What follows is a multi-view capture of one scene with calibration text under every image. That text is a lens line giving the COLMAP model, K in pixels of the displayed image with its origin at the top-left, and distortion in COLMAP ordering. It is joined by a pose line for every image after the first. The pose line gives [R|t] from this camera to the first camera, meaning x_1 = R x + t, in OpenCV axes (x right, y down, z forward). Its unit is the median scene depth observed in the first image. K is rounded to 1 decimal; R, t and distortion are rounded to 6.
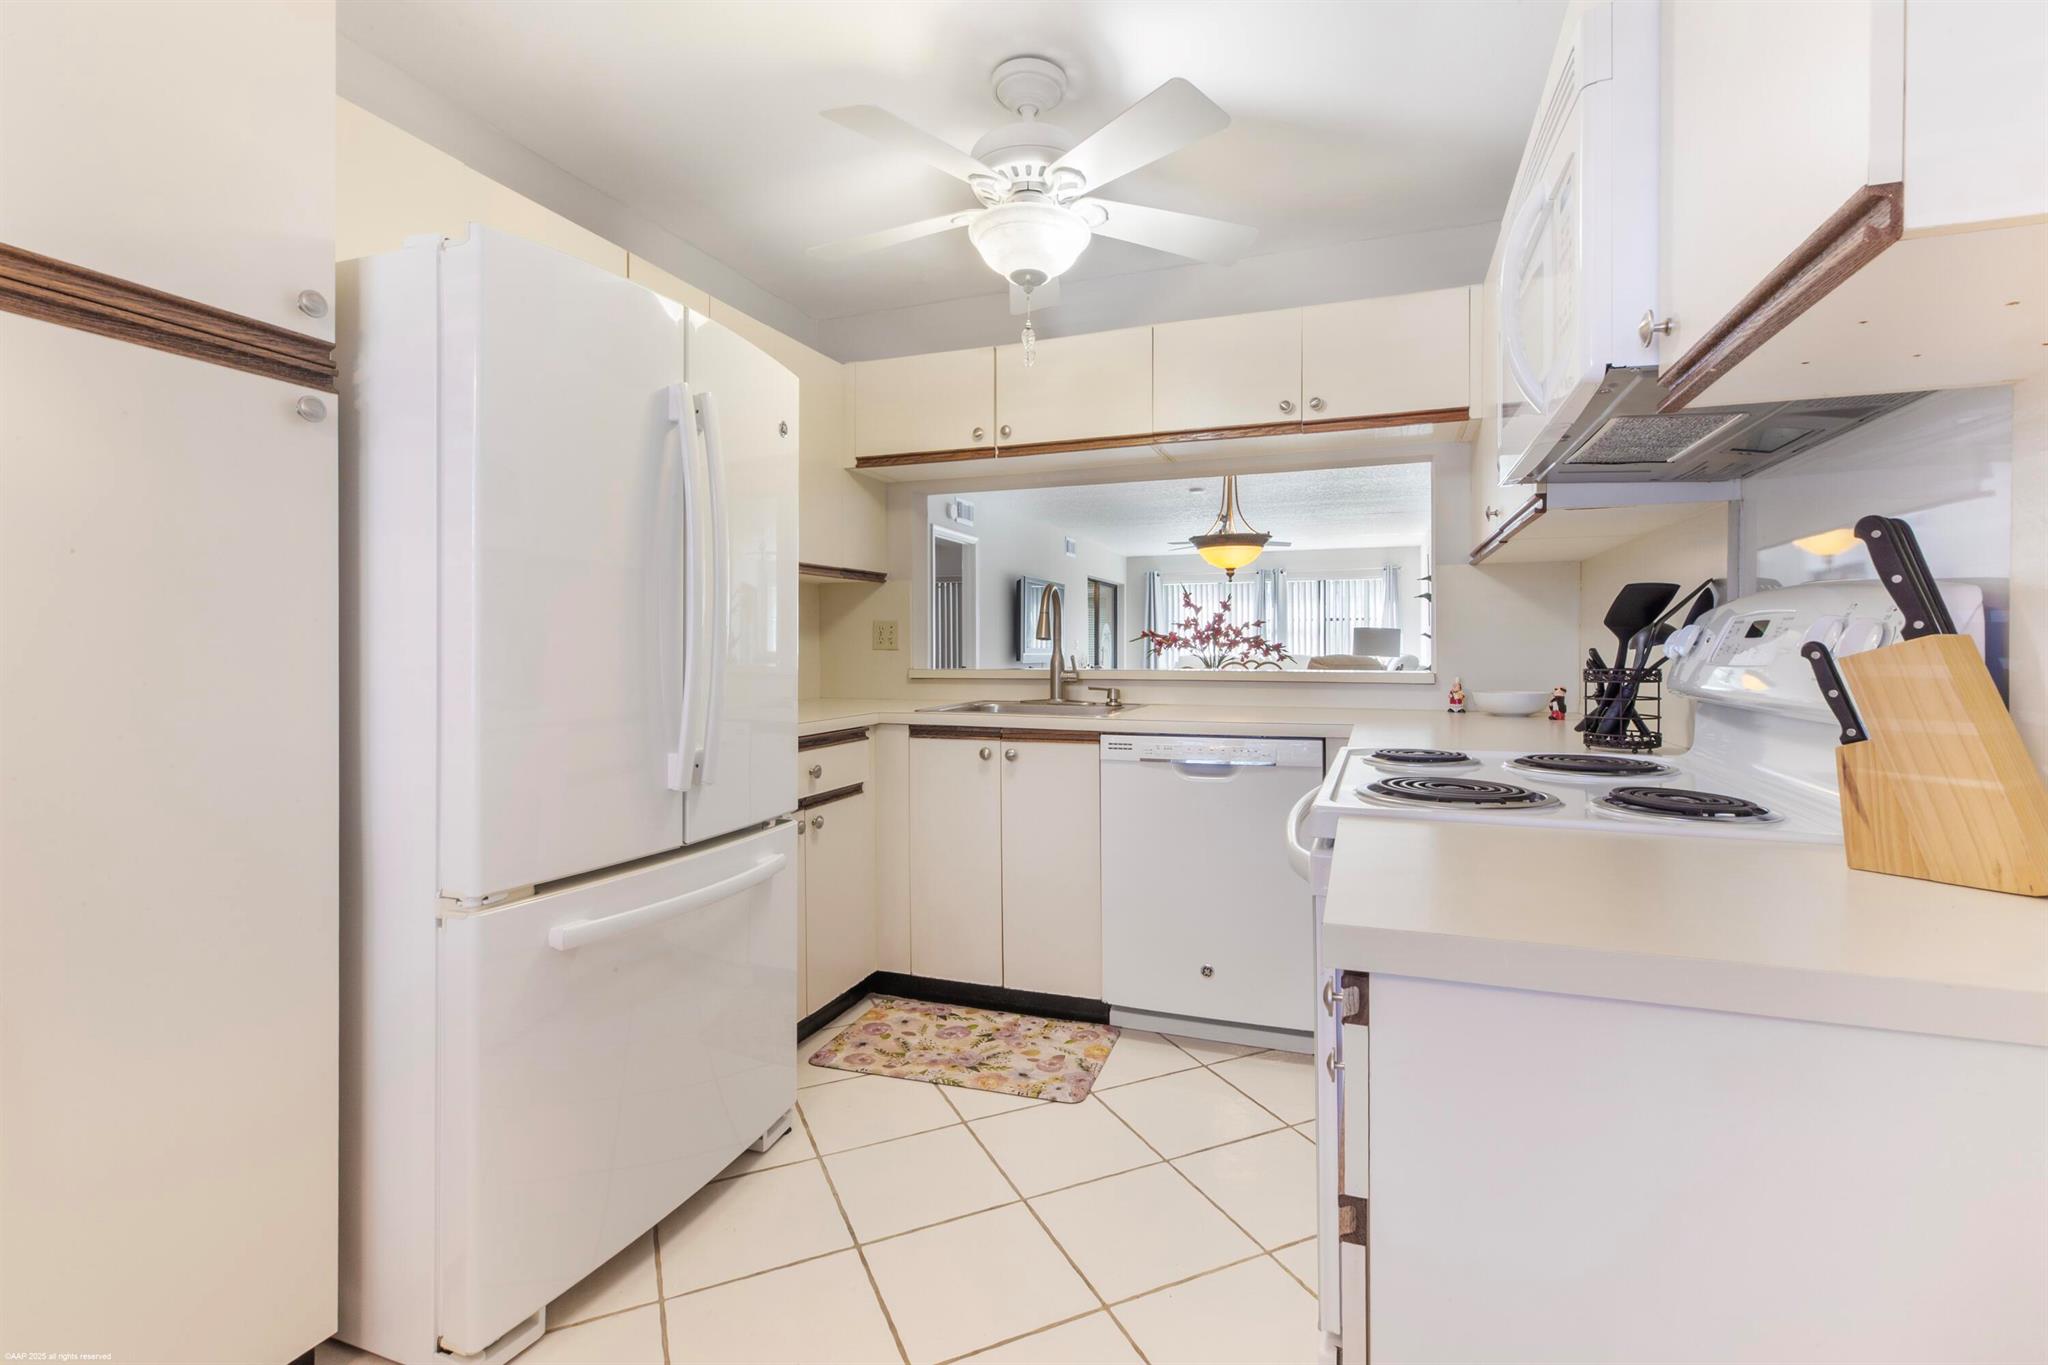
lens RADIAL K [[938.1, 0, 1025.0], [0, 938.1, 661.2], [0, 0, 1]] dist [0.000462, -0.000030]
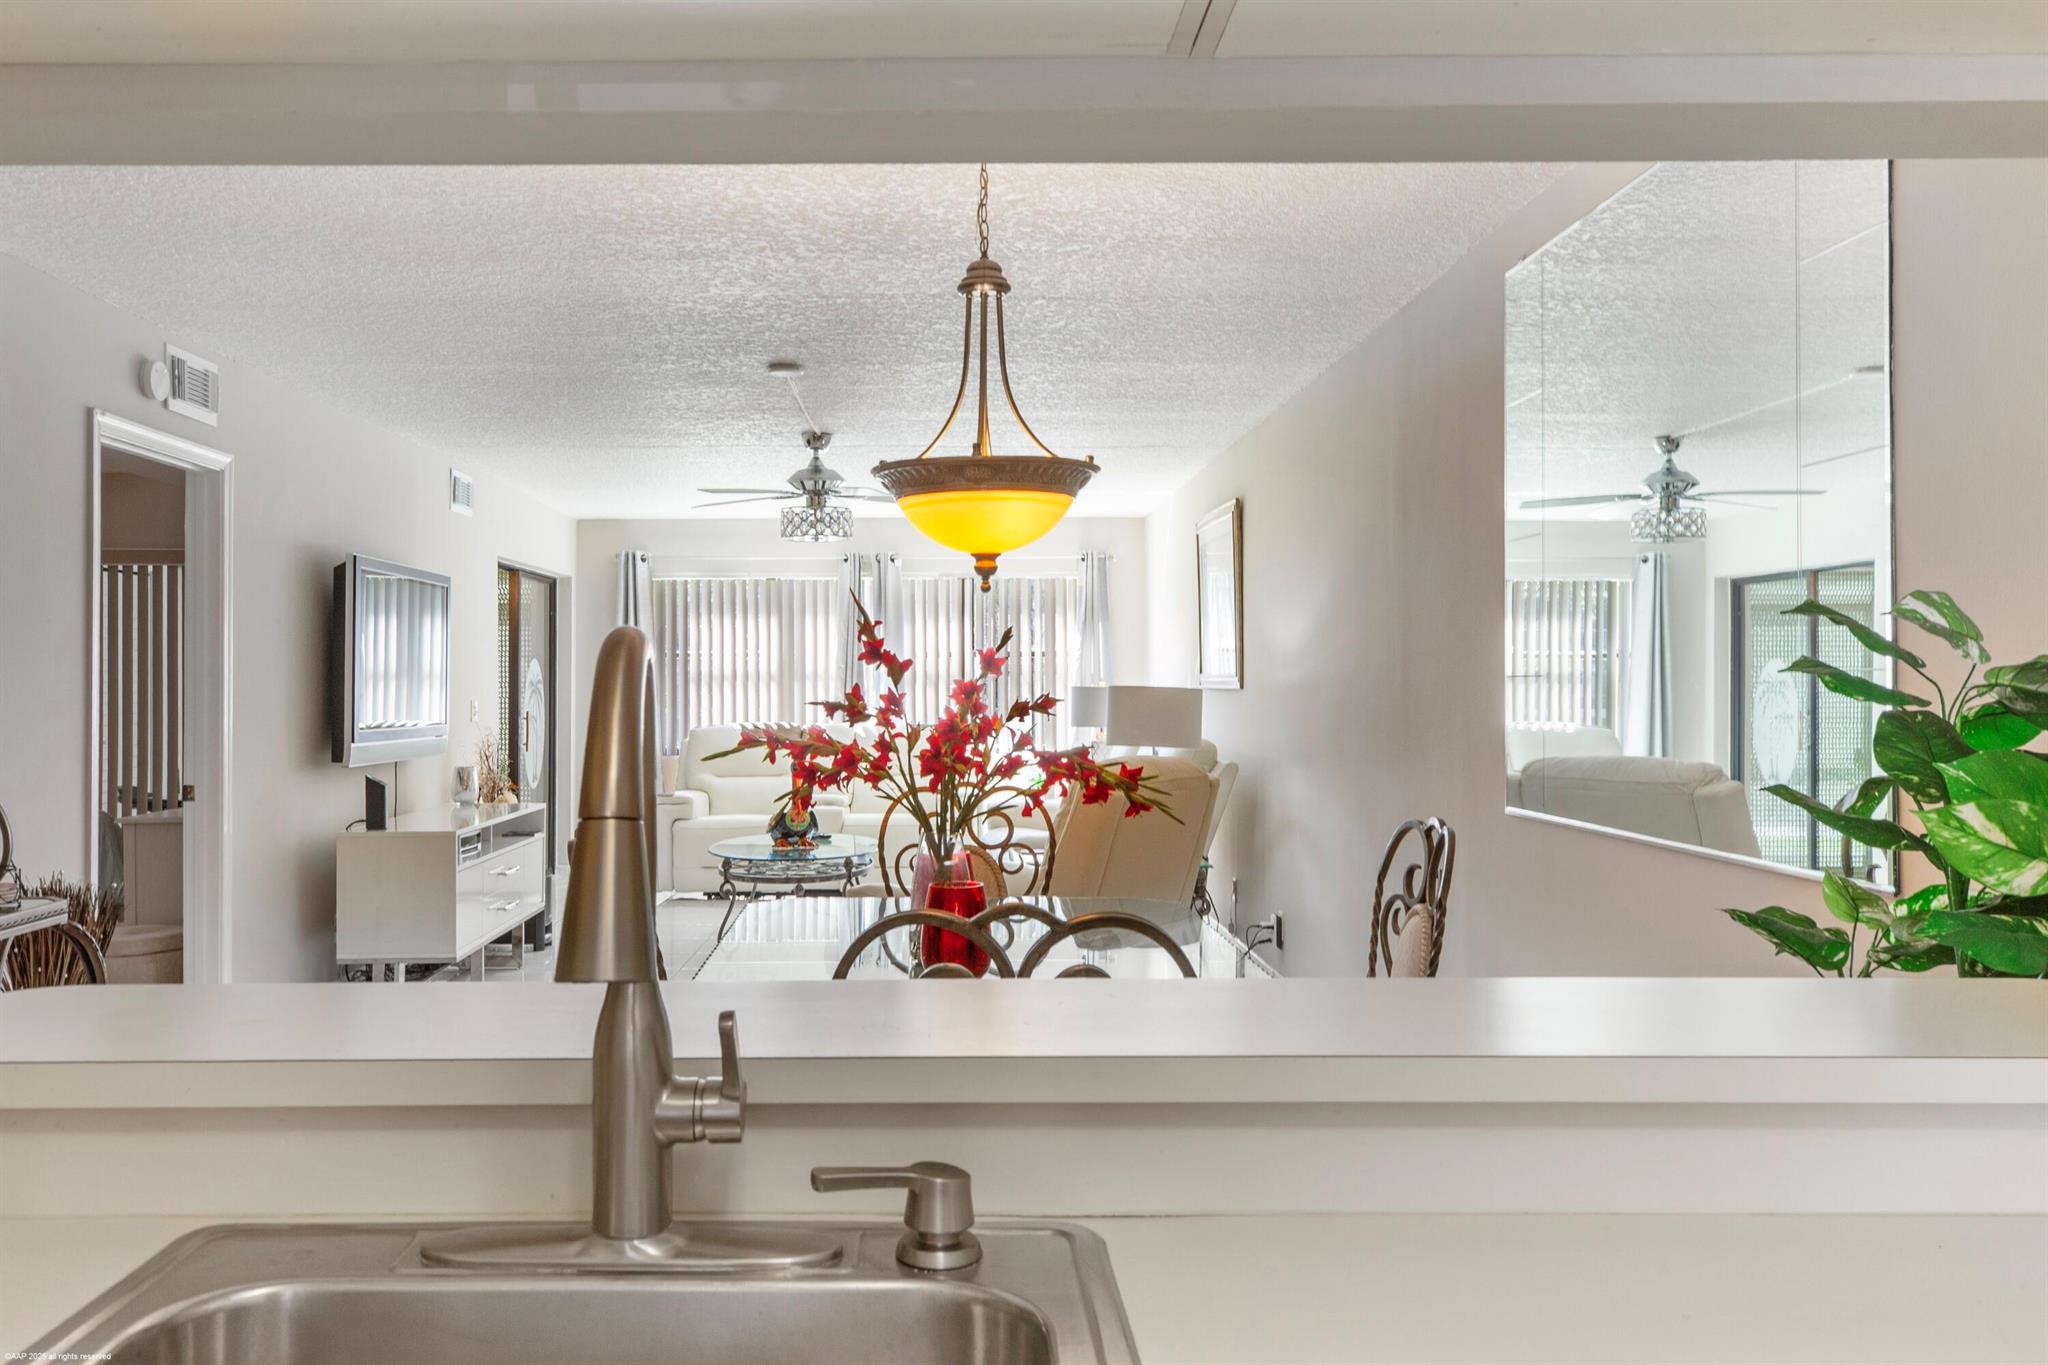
lens RADIAL K [[1698.0, 0, 1002.9], [0, 1698.0, 683.8], [0, 0, 1]] dist [-0.036843, 0.005380]
pose [[0.930494, -0.000317, 0.366308, -0.008567], [0.006793, 0.999843, -0.016391, -0.025962], [-0.366245, 0.017740, 0.930349, 0.265272]]
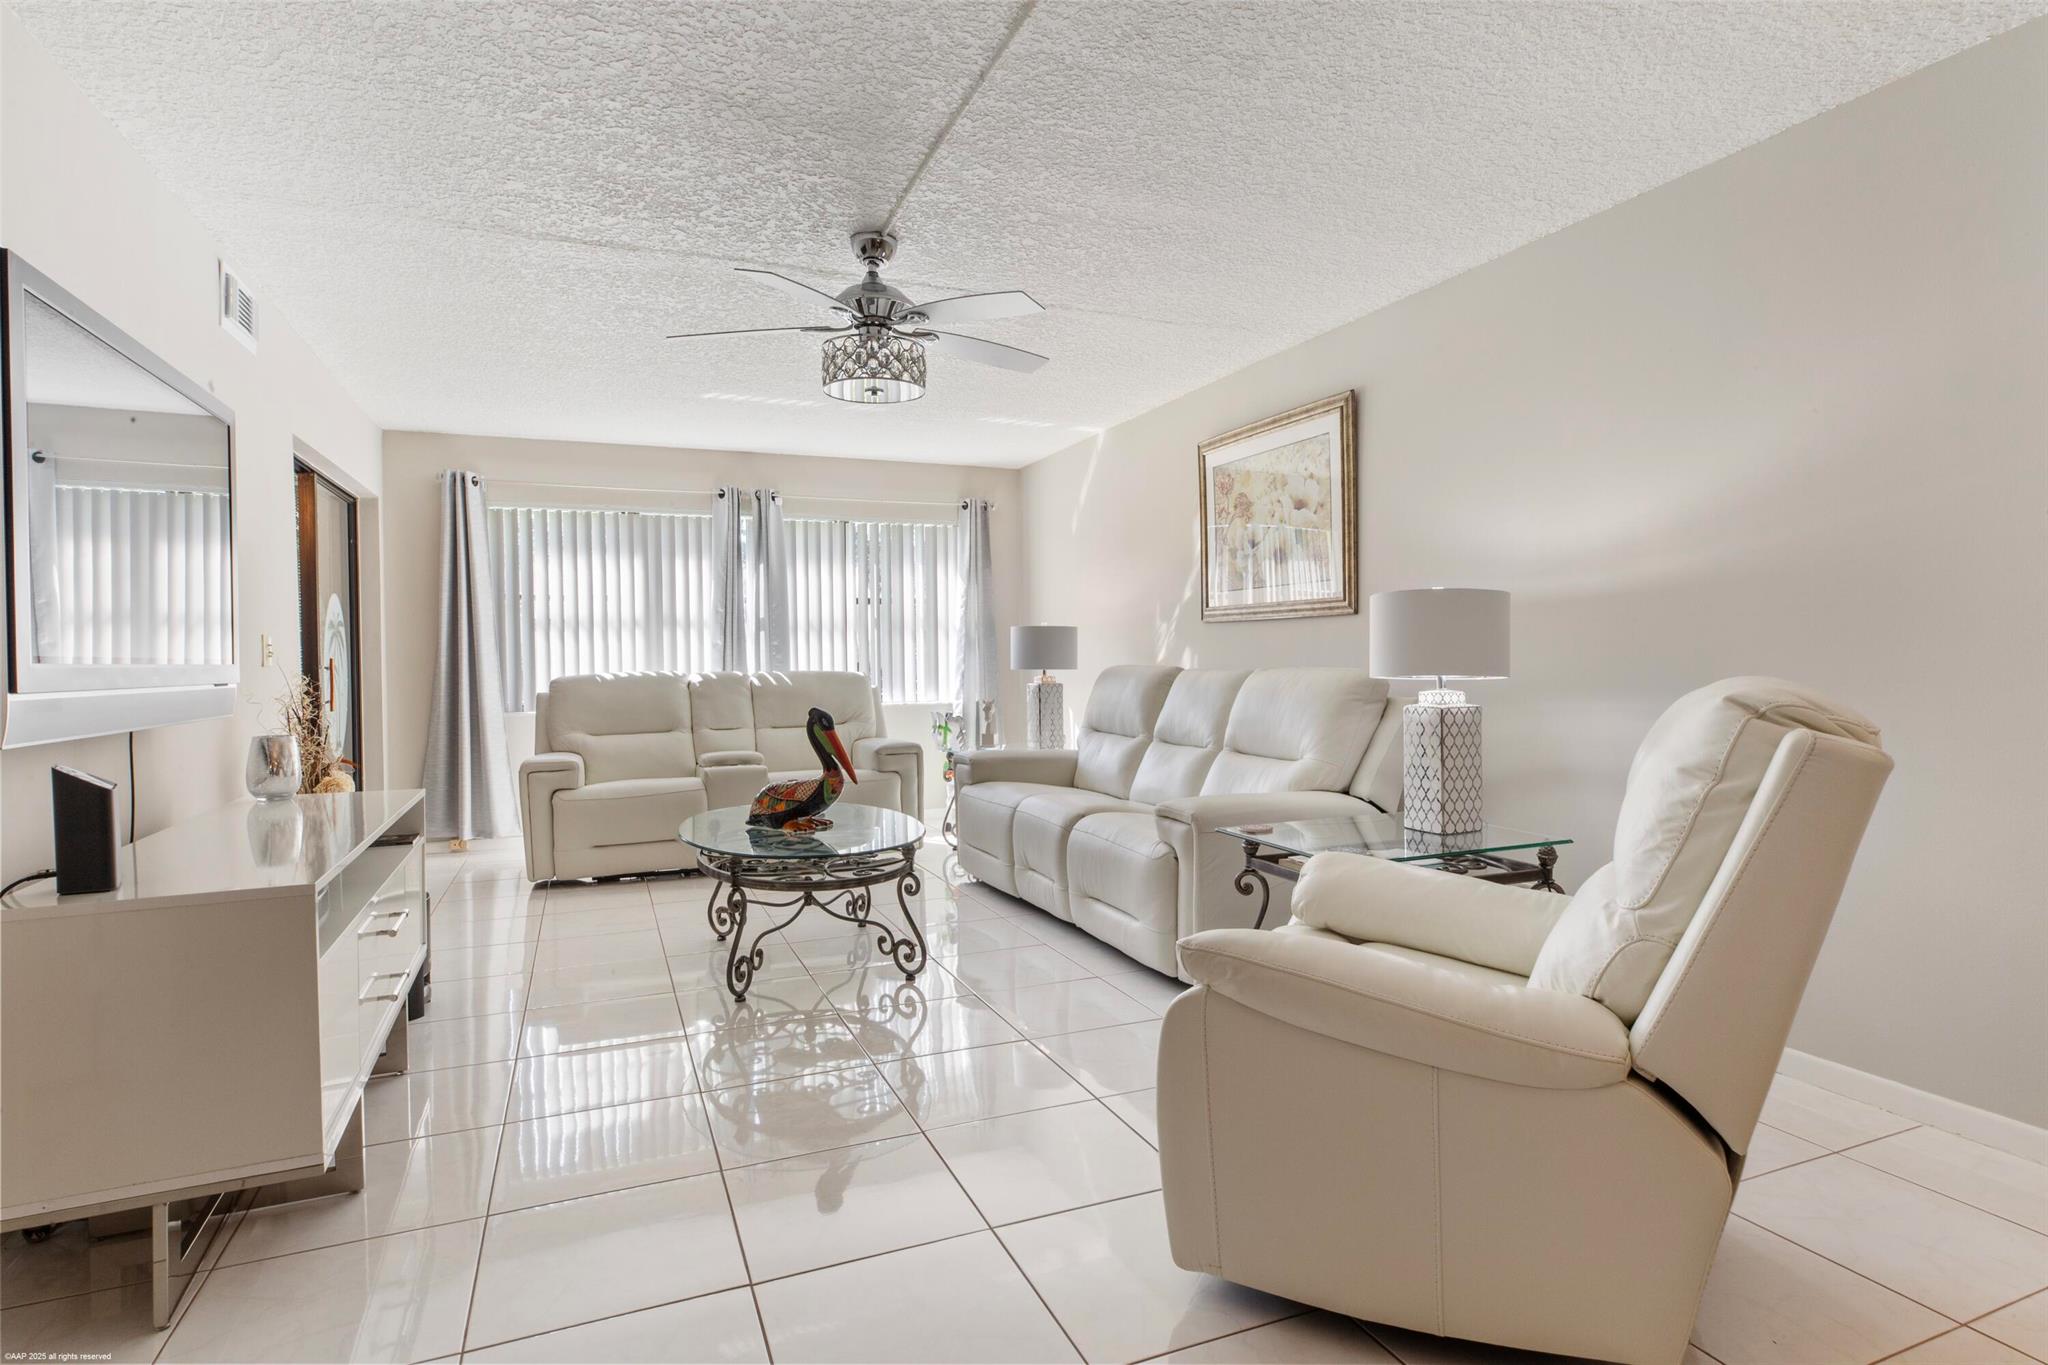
lens RADIAL K [[1057.5, 0, 1032.5], [0, 1057.5, 691.5], [0, 0, 1]] dist [0.002805, -0.000021]
pose [[0.732141, -0.027104, 0.680614, 0.007066], [0.019350, 0.999632, 0.018994, -0.010155], [-0.680878, -0.000736, 0.732396, 1.005630]]
